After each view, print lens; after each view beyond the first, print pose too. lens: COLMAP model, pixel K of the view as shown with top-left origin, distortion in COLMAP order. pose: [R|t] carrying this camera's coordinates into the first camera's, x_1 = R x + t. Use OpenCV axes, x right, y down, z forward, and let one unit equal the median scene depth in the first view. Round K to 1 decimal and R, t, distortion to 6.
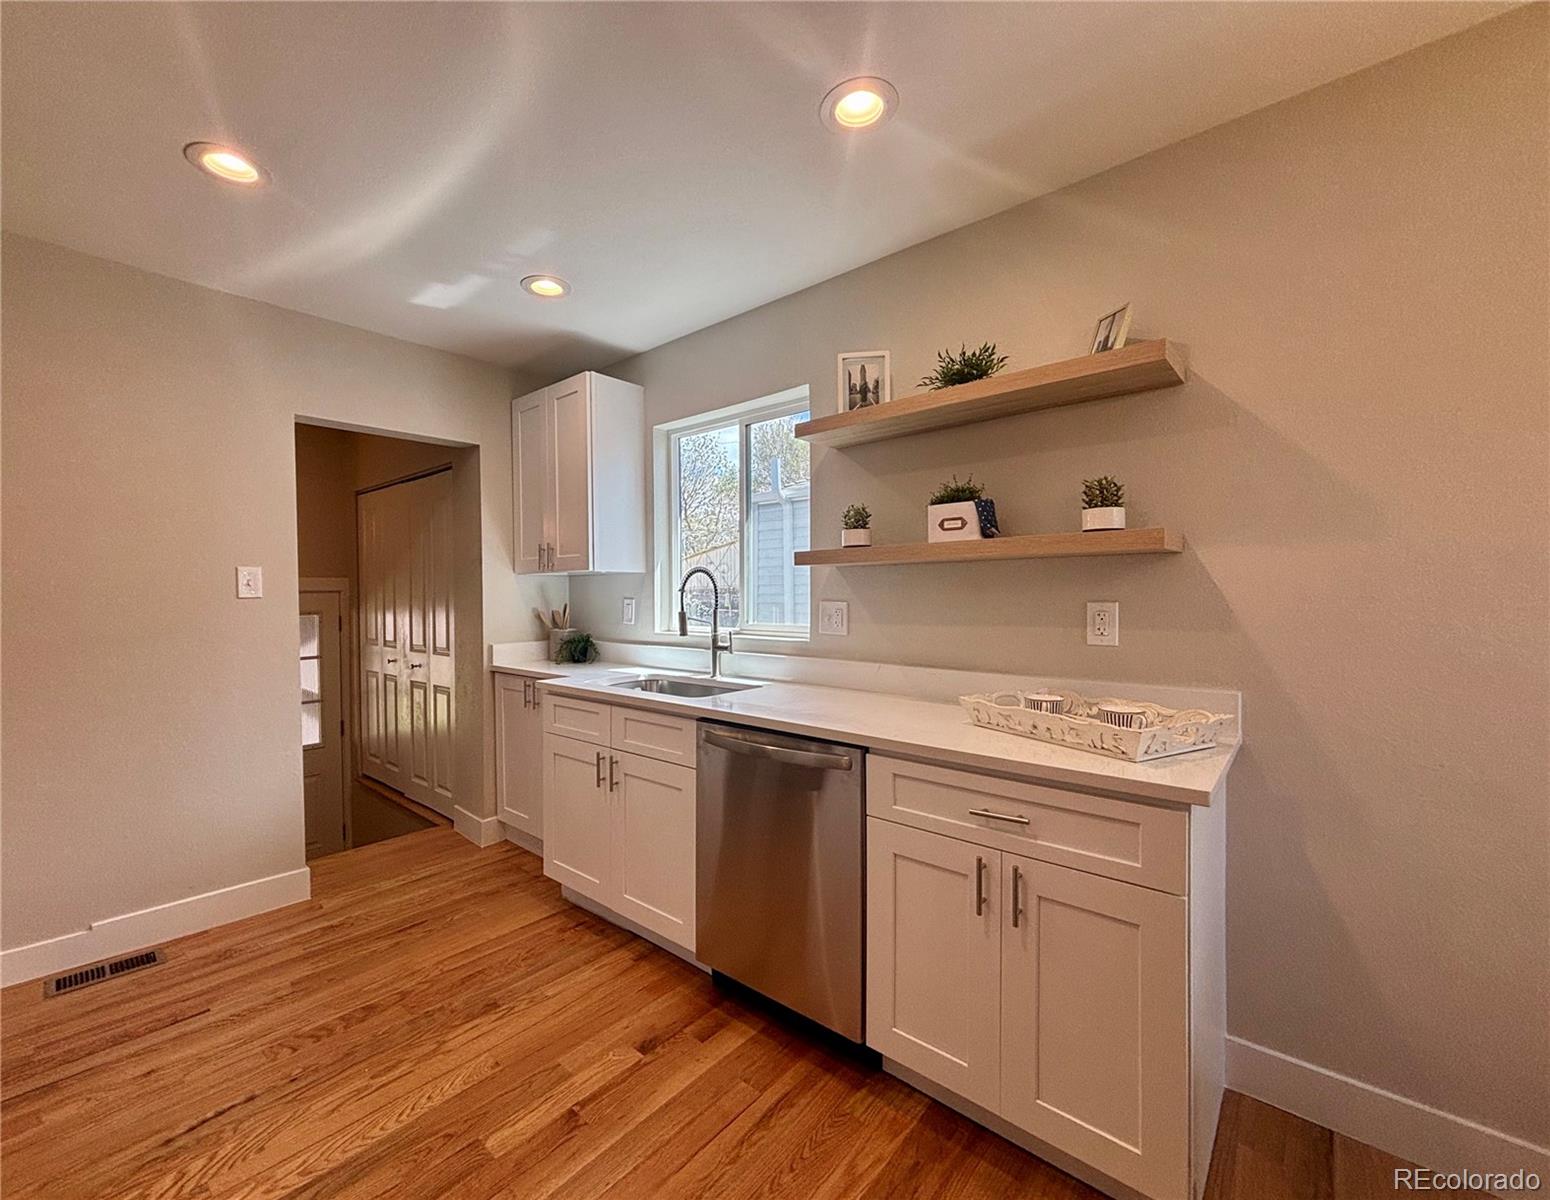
lens RADIAL K [[648.1, 0, 744.3], [0, 648.1, 598.6], [0, 0, 1]] dist [0.007748, -0.001837]
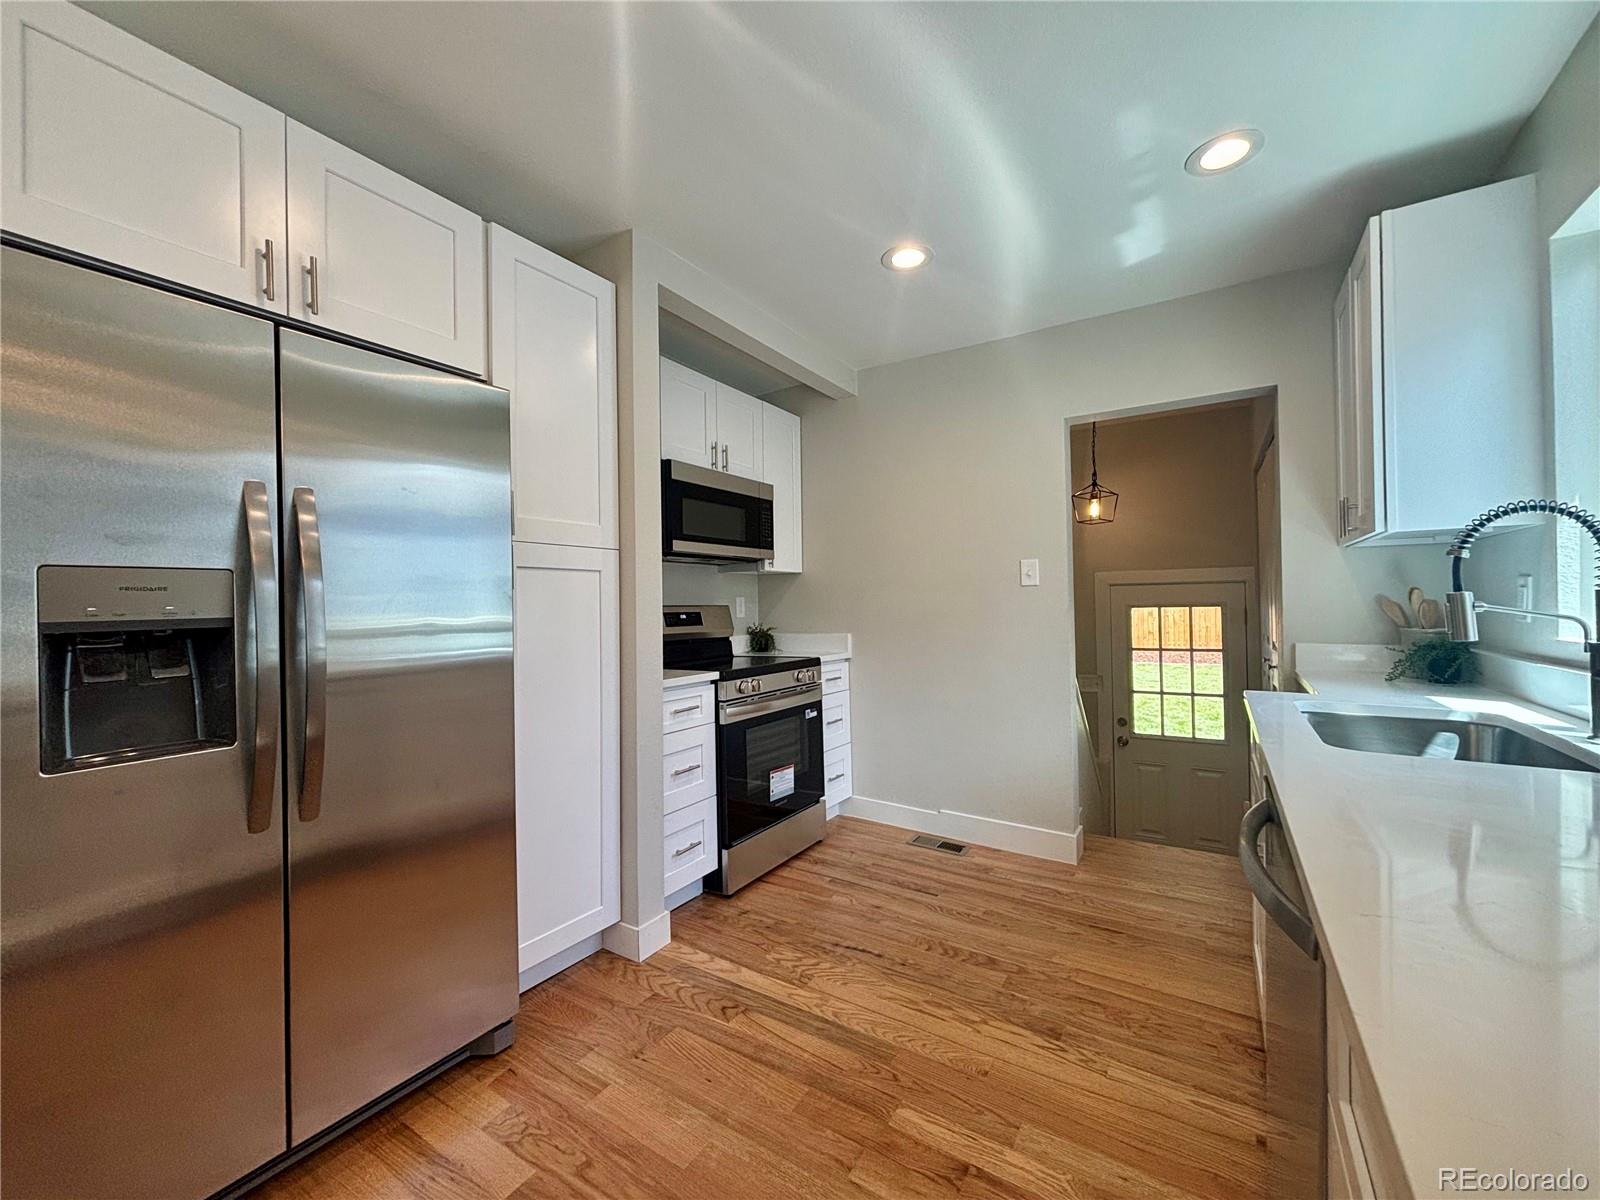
lens RADIAL K [[644.7, 0, 798.2], [0, 644.7, 598.5], [0, 0, 1]] dist [-0.000421, -0.000158]
pose [[0.156802, -0.004557, -0.987620, 0.378637], [0.003802, 0.999985, -0.004010, 0.027777], [0.987623, -0.003127, 0.156817, 0.452890]]
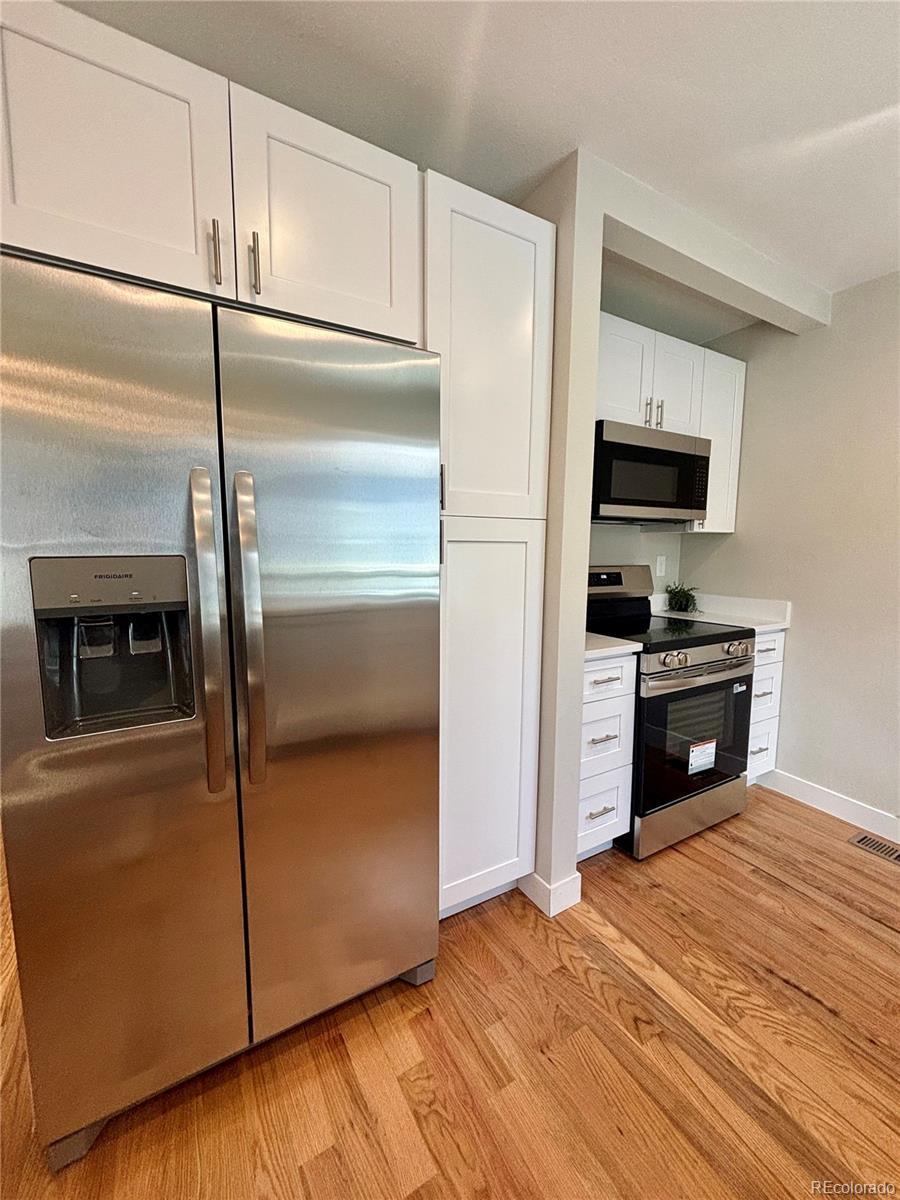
lens RADIAL K [[483.5, 0, 447.9], [0, 483.5, 592.6], [0, 0, 1]] dist [-0.000421, -0.000158]
pose [[-0.304806, 0.103064, -0.946822, 0.108987], [-0.017040, 0.993378, 0.113617, -0.020421], [0.952262, 0.050765, -0.301032, 0.420134]]
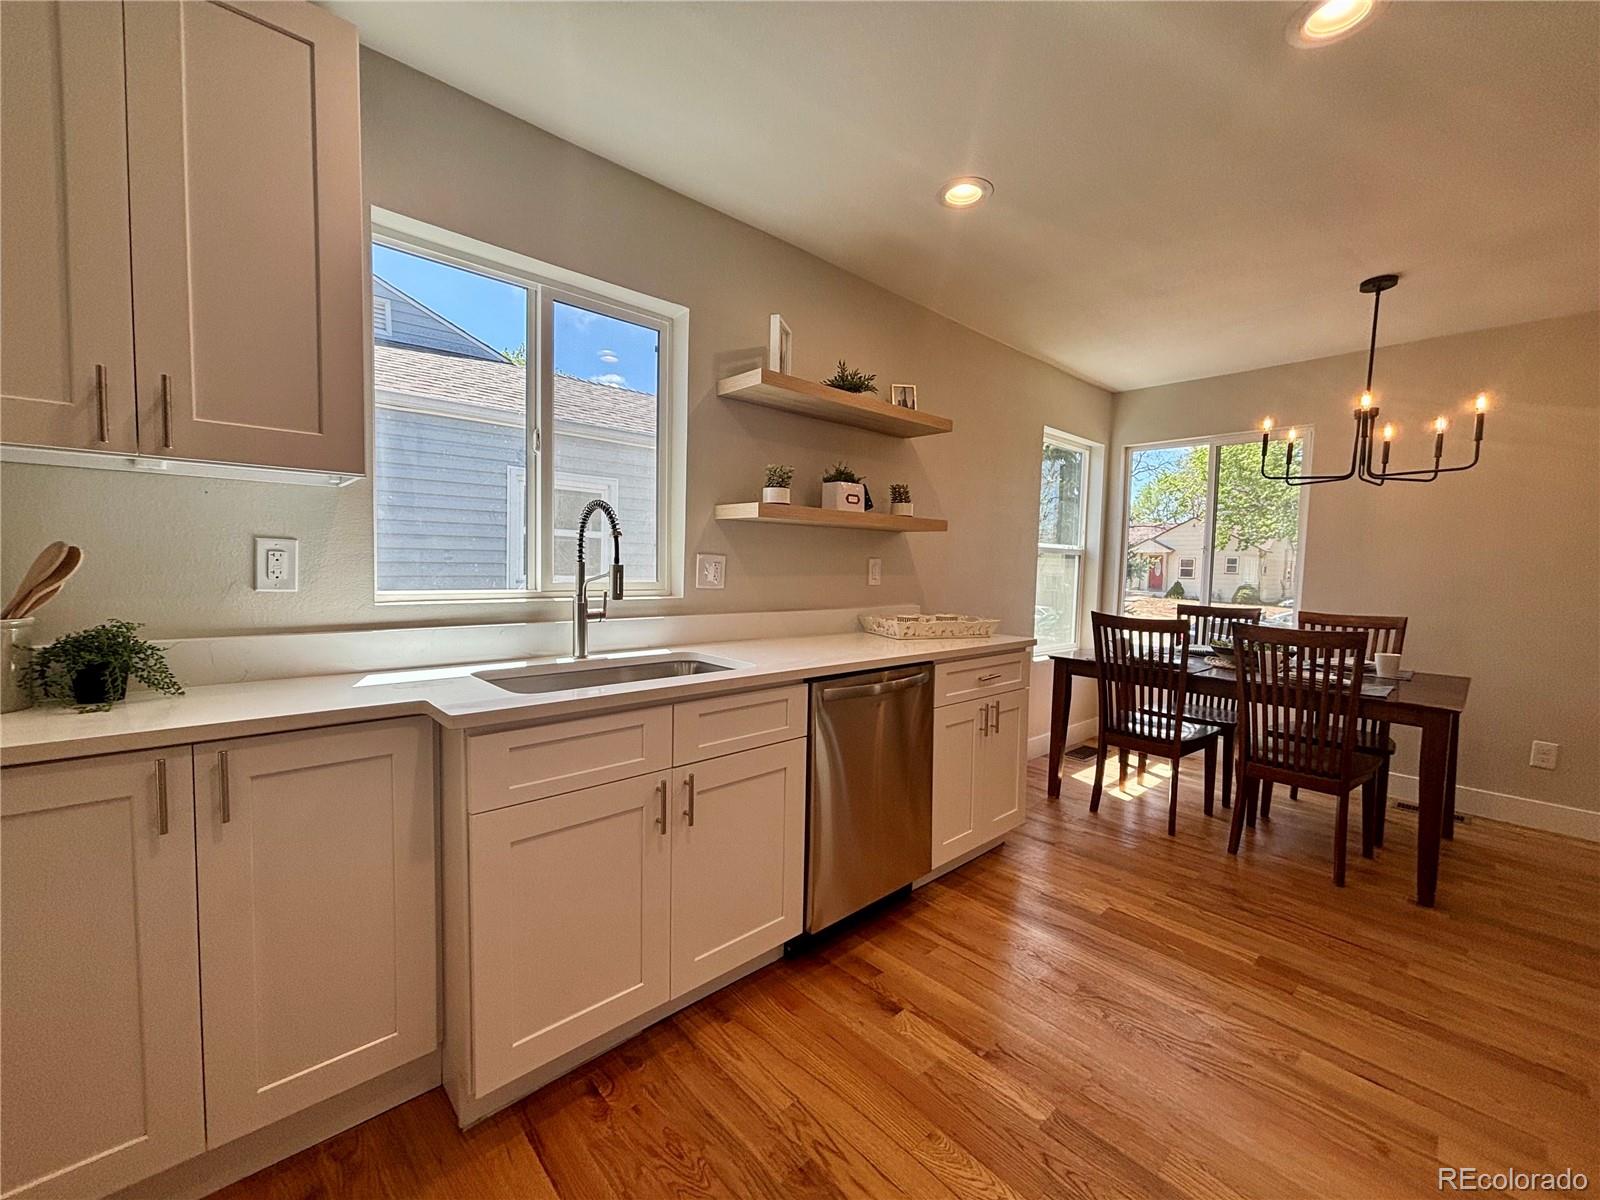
lens RADIAL K [[644.7, 0, 797.8], [0, 644.7, 593.5], [0, 0, 1]] dist [-0.000421, -0.000158]
pose [[0.102369, -0.045636, 0.993699, -0.879467], [-0.018362, 0.998690, 0.047757, 0.015719], [-0.994577, -0.023135, 0.101397, 0.840794]]
